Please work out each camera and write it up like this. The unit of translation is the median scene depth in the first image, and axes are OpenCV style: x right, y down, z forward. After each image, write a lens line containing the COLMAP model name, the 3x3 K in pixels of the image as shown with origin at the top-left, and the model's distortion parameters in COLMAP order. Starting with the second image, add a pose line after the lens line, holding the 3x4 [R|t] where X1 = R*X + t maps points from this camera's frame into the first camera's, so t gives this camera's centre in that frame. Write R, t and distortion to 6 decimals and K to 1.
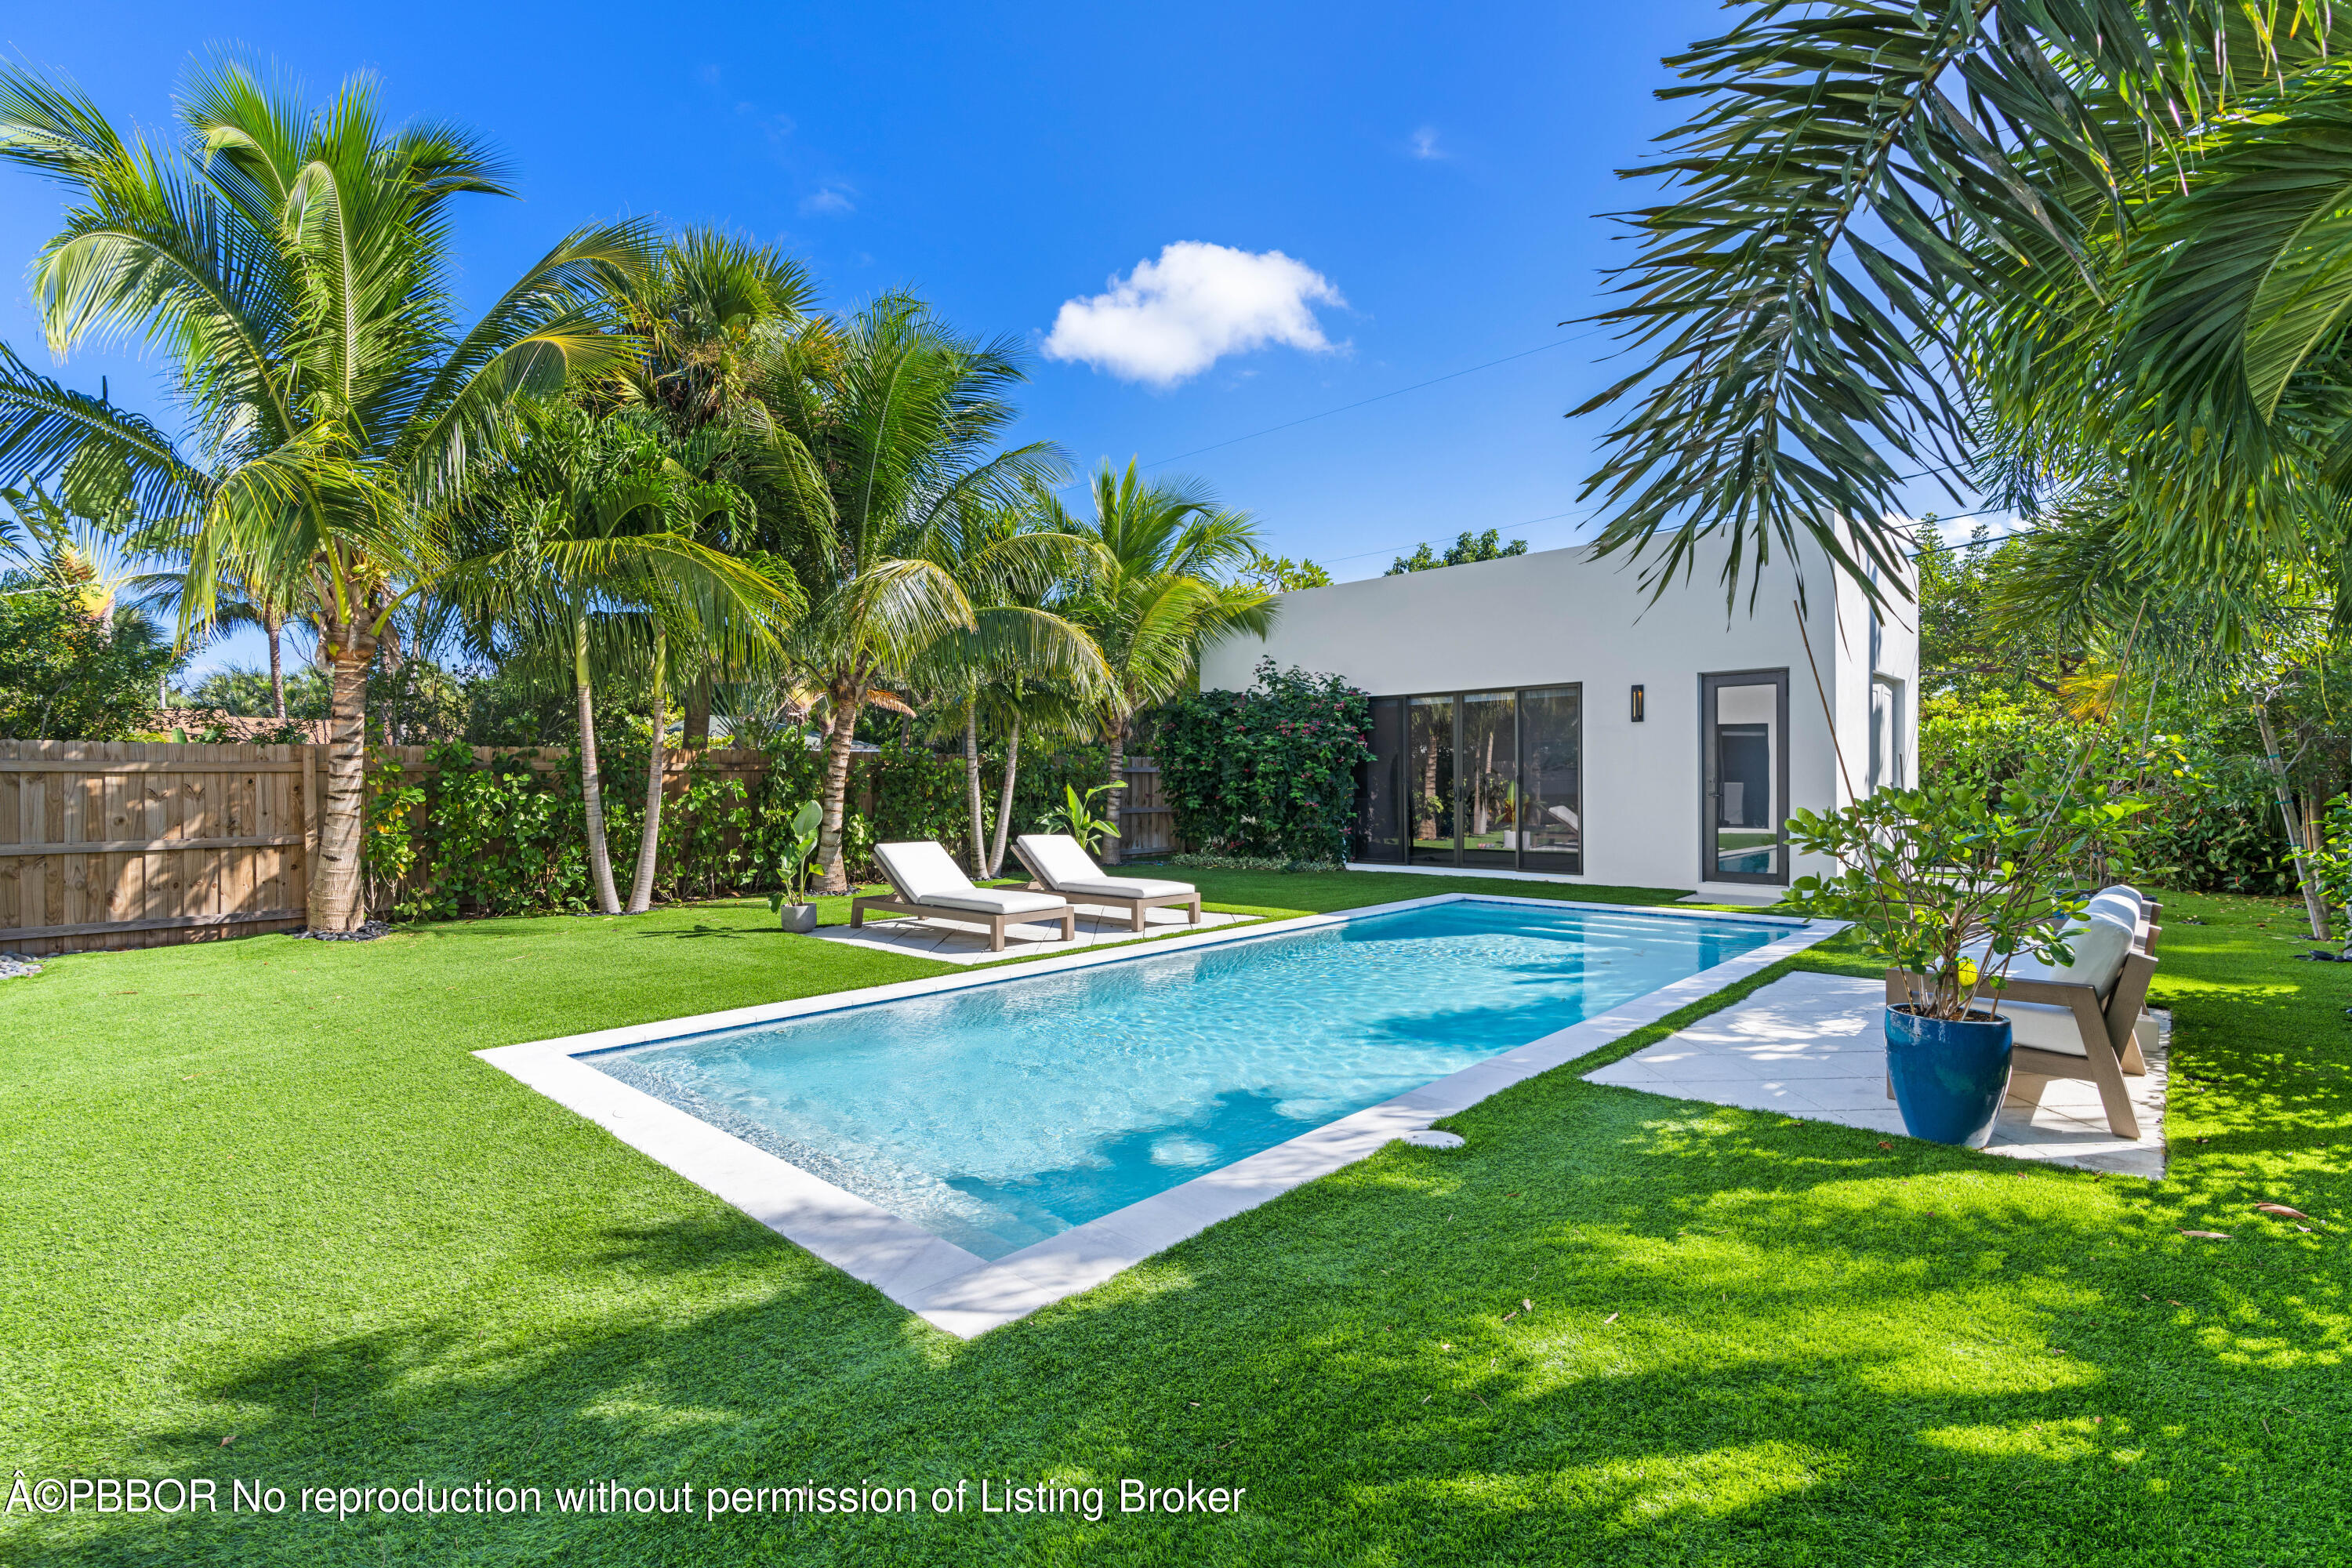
lens RADIAL K [[1074.0, 0, 1164.7], [0, 1074.0, 787.3], [0, 0, 1]] dist [0.001529, -0.000571]
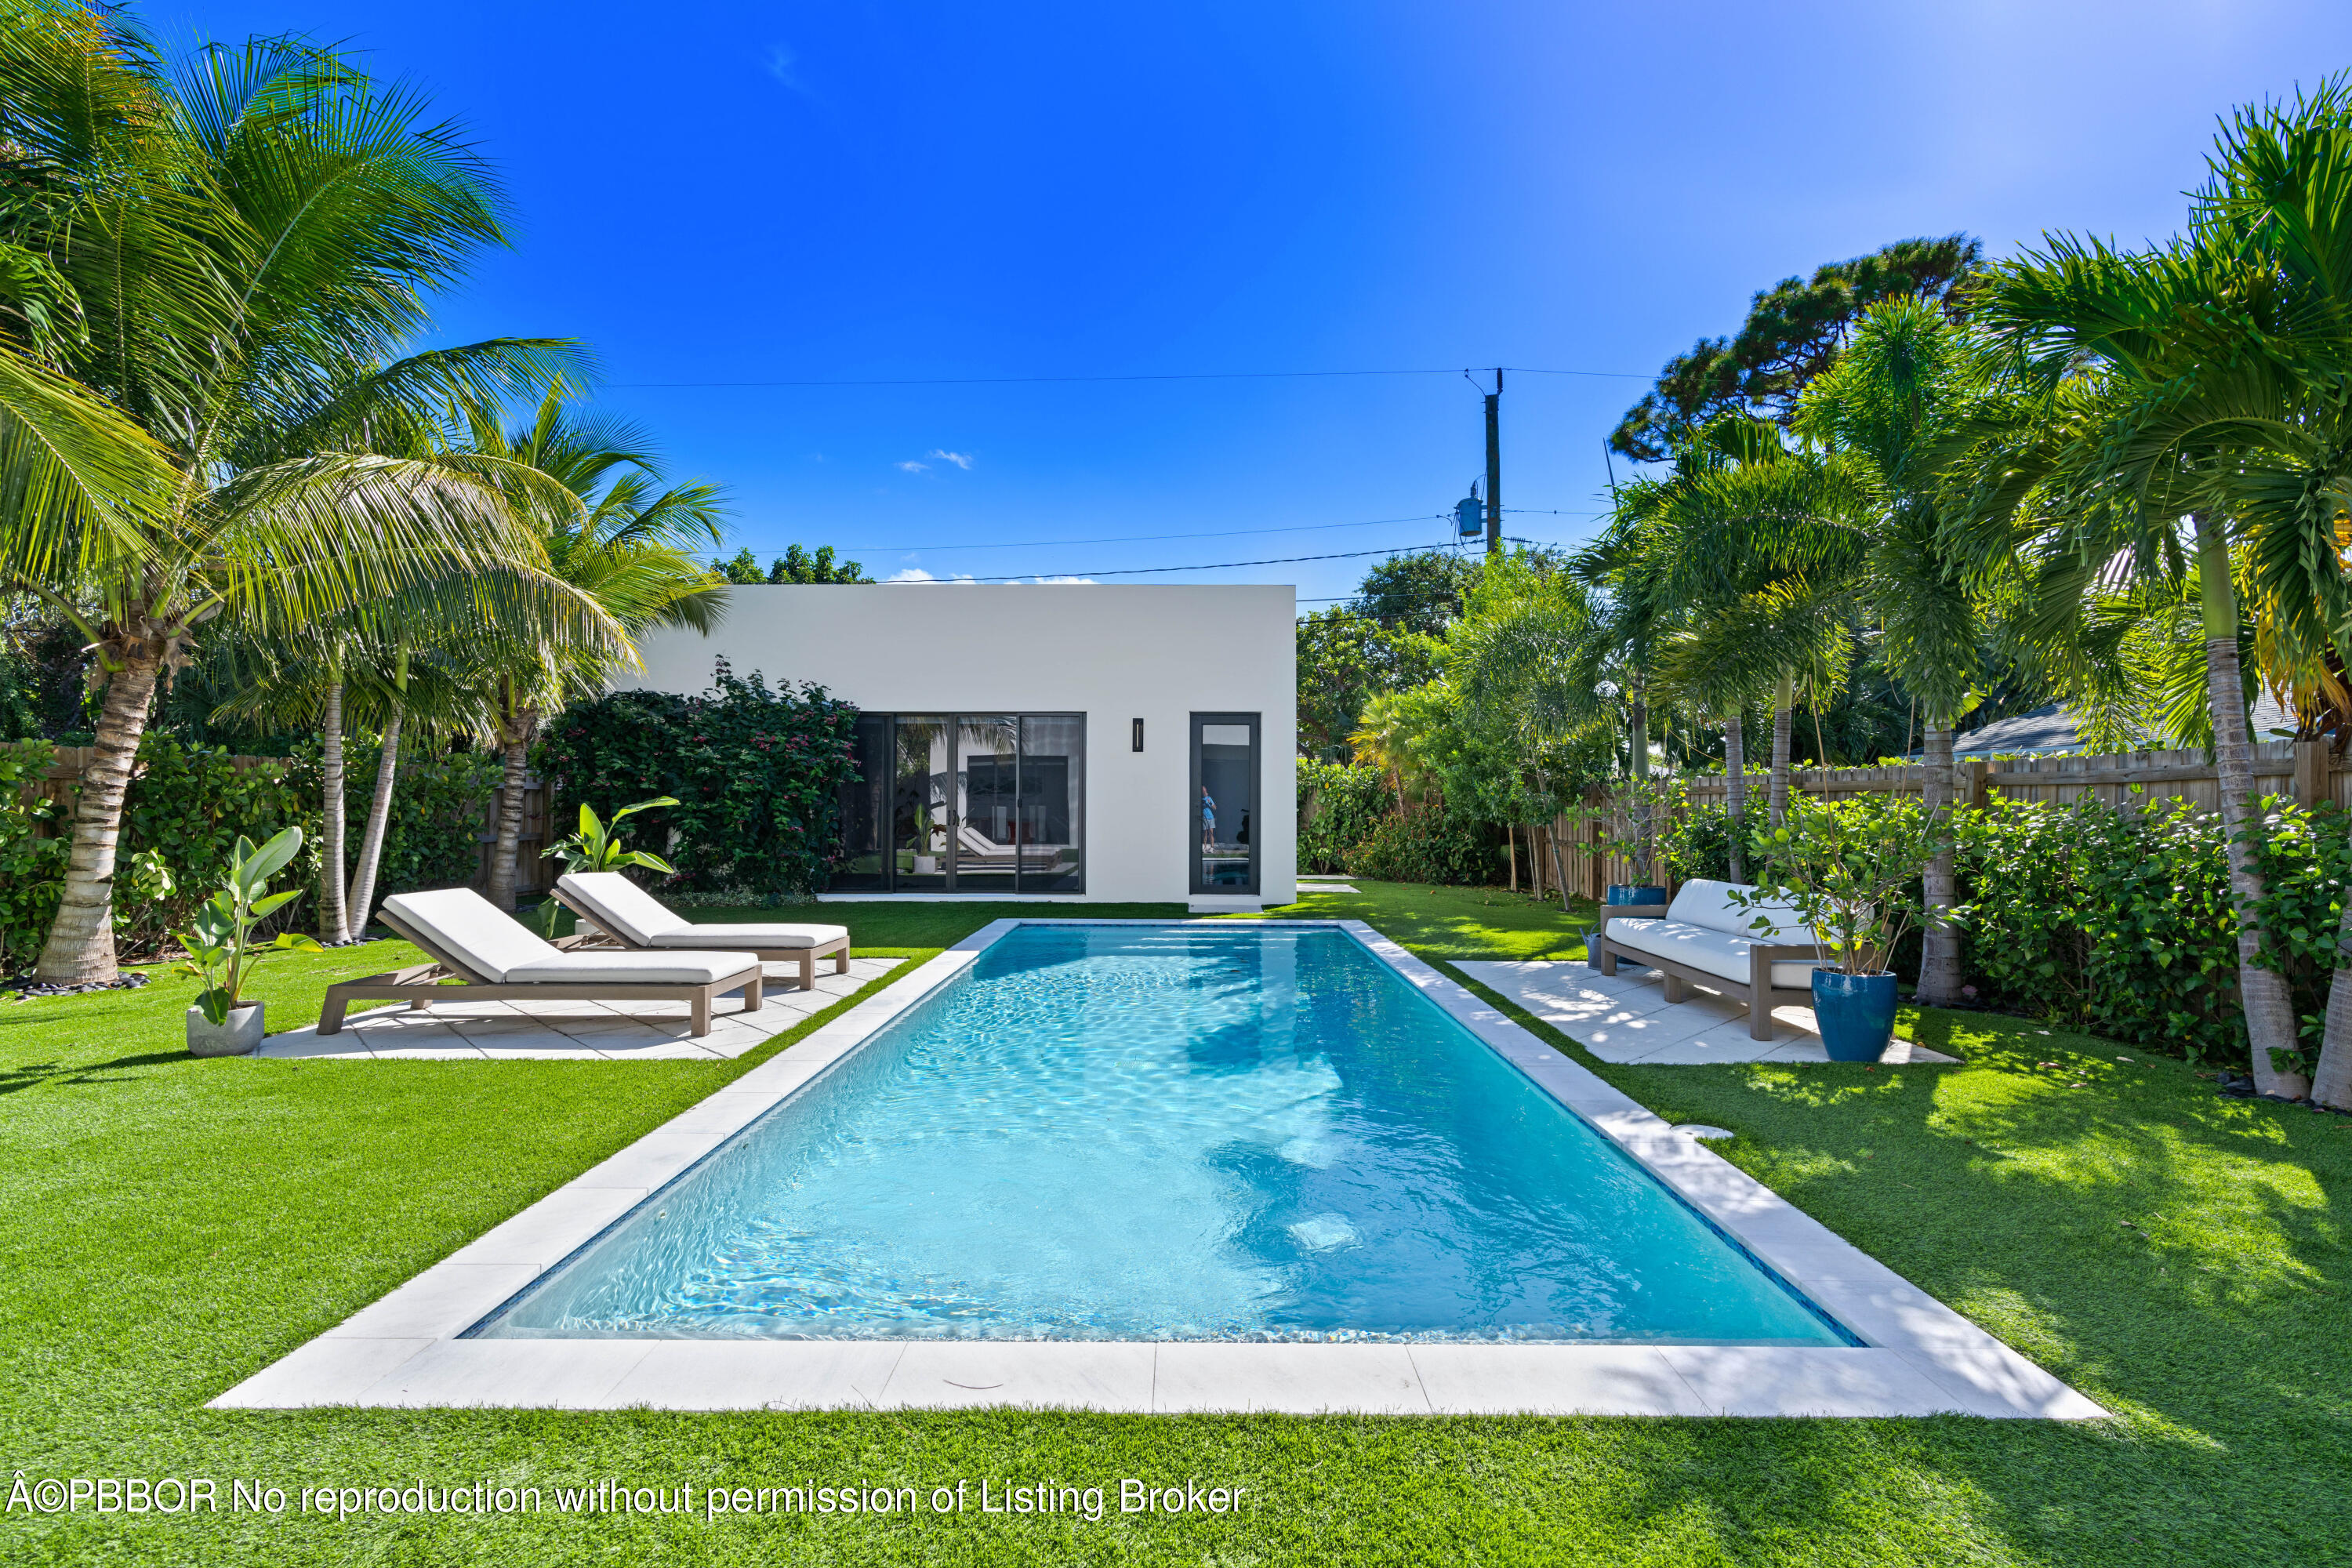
lens RADIAL K [[1074.0, 0, 1163.6], [0, 1074.0, 772.9], [0, 0, 1]] dist [0.001529, -0.000571]
pose [[0.730213, 0.029477, 0.682584, -0.291586], [-0.005607, 0.999294, -0.037156, 0.001053], [-0.683197, 0.023305, 0.729862, 0.179098]]
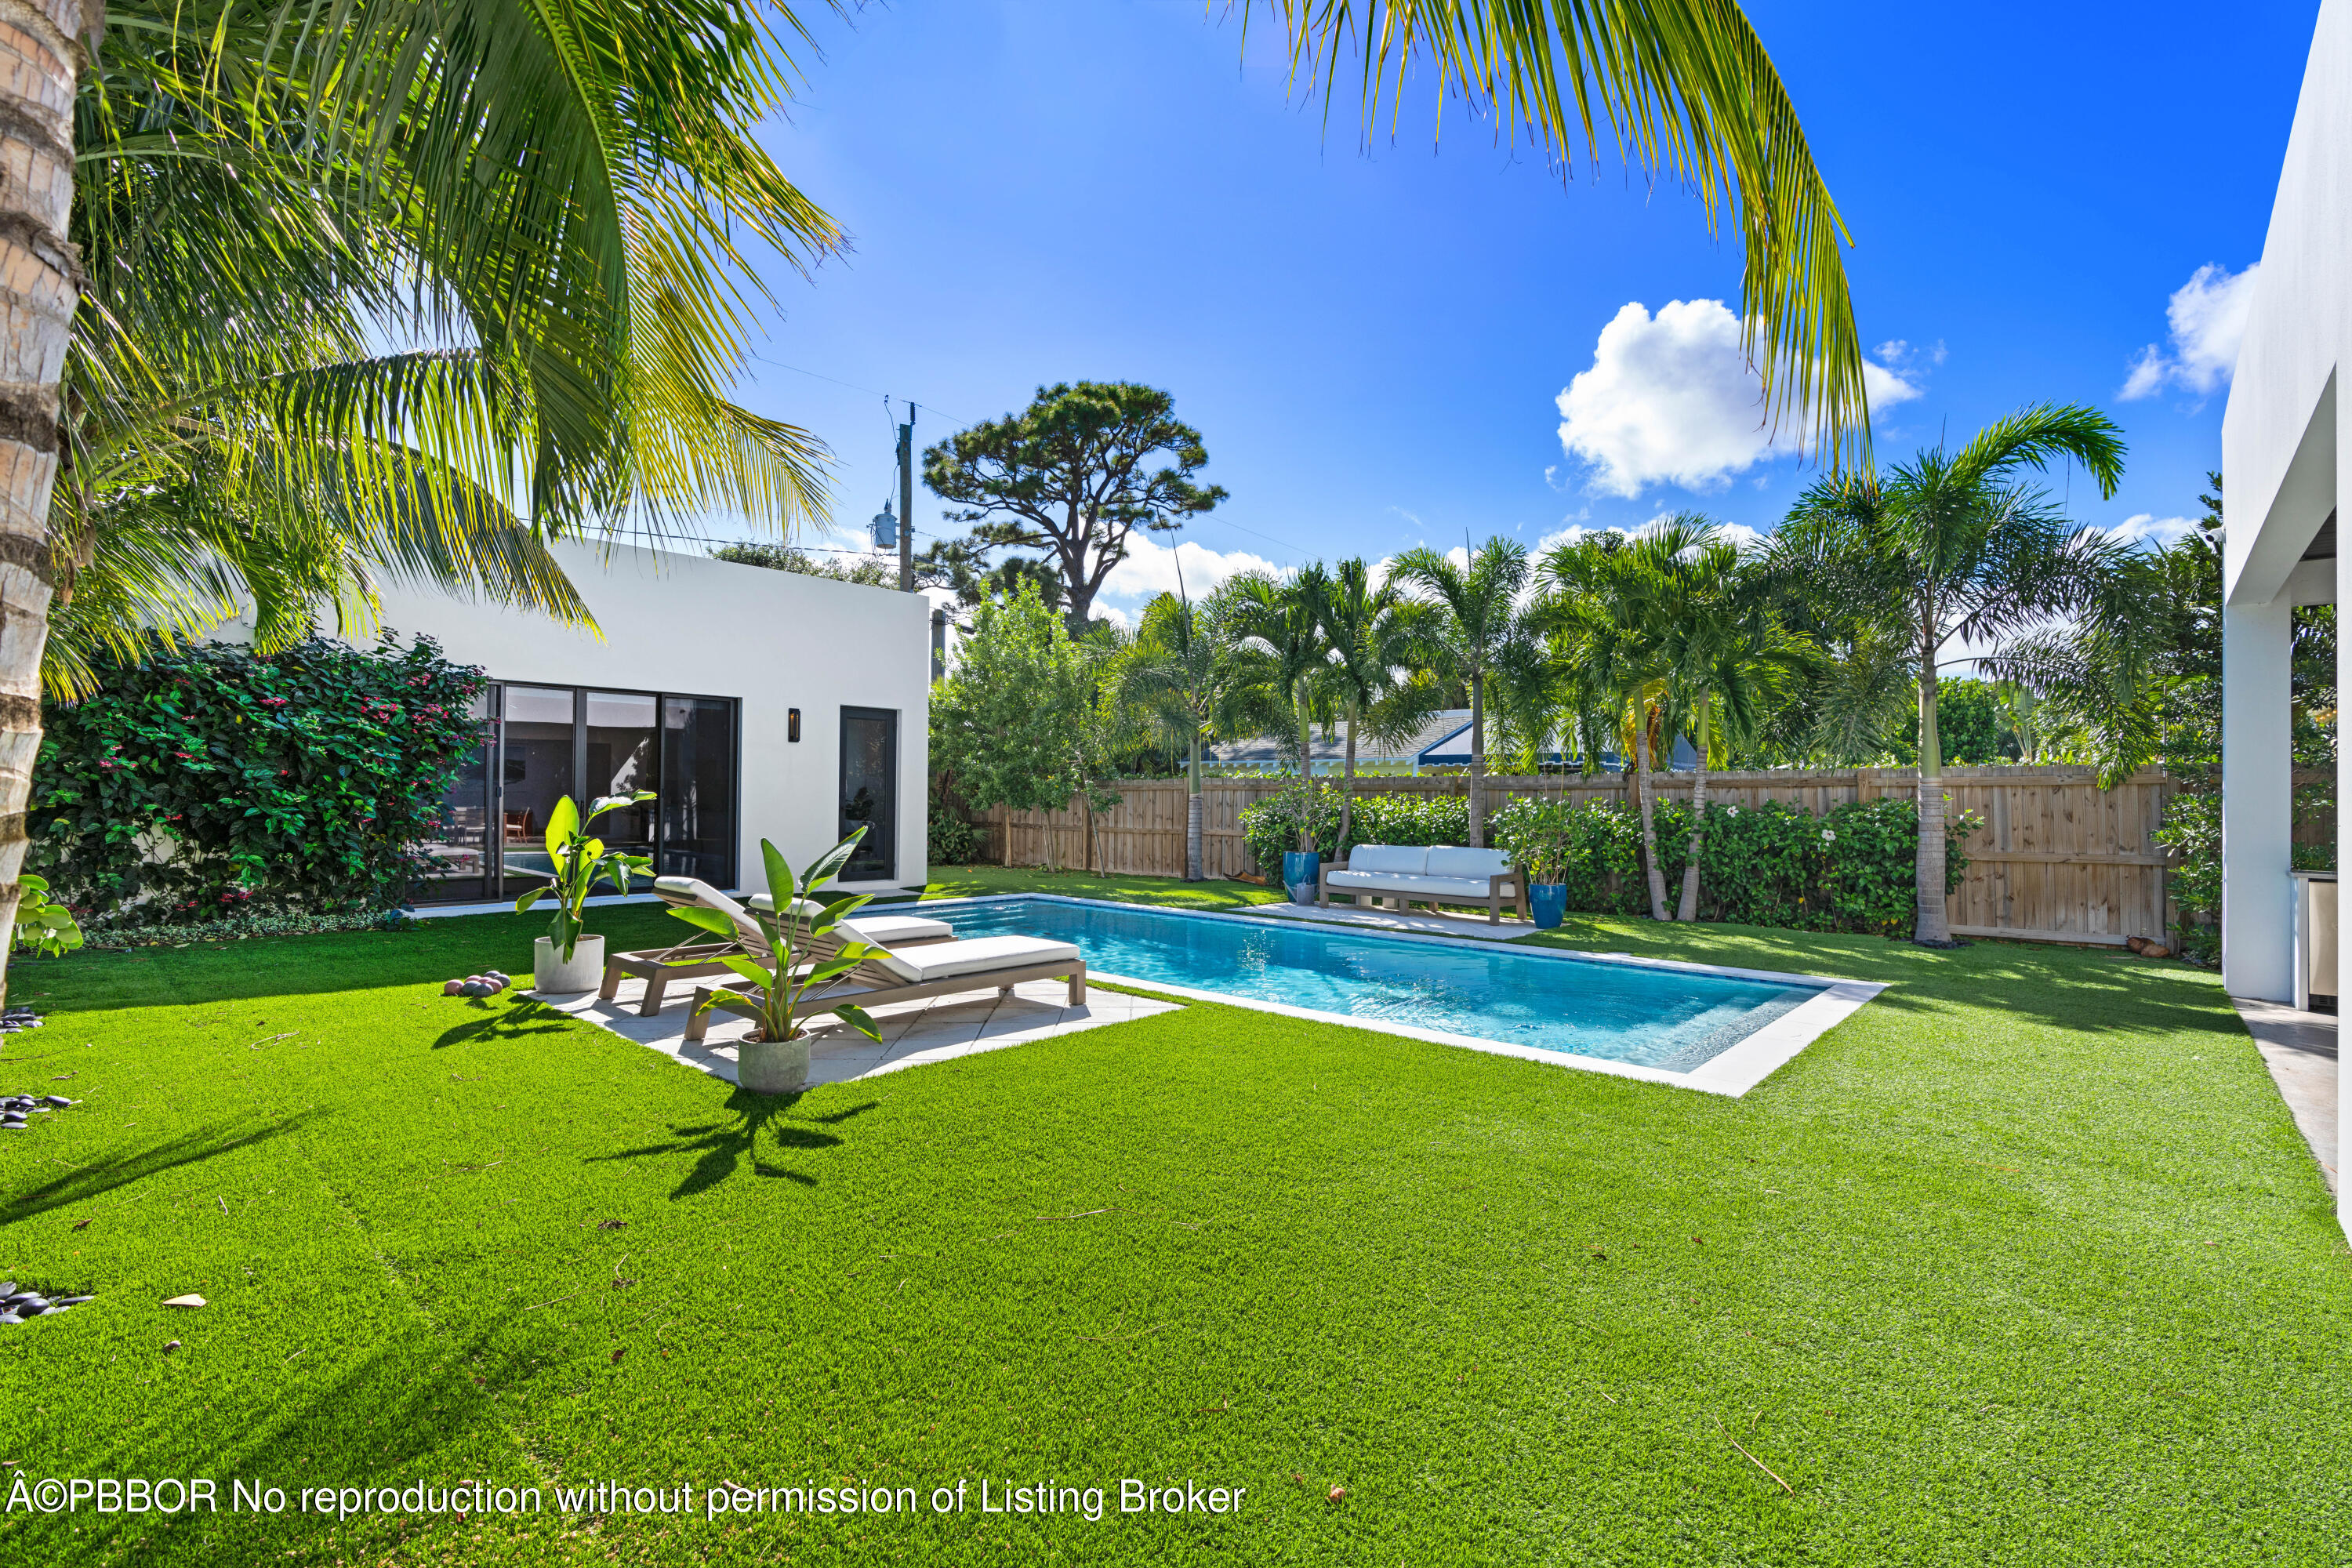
lens RADIAL K [[1074.0, 0, 1188.5], [0, 1074.0, 793.2], [0, 0, 1]] dist [0.001529, -0.000571]
pose [[-0.044471, 0.008563, 0.998974, -0.680342], [0.000620, 0.999963, -0.008544, 0.001368], [-0.999010, 0.000239, -0.044474, 0.644447]]
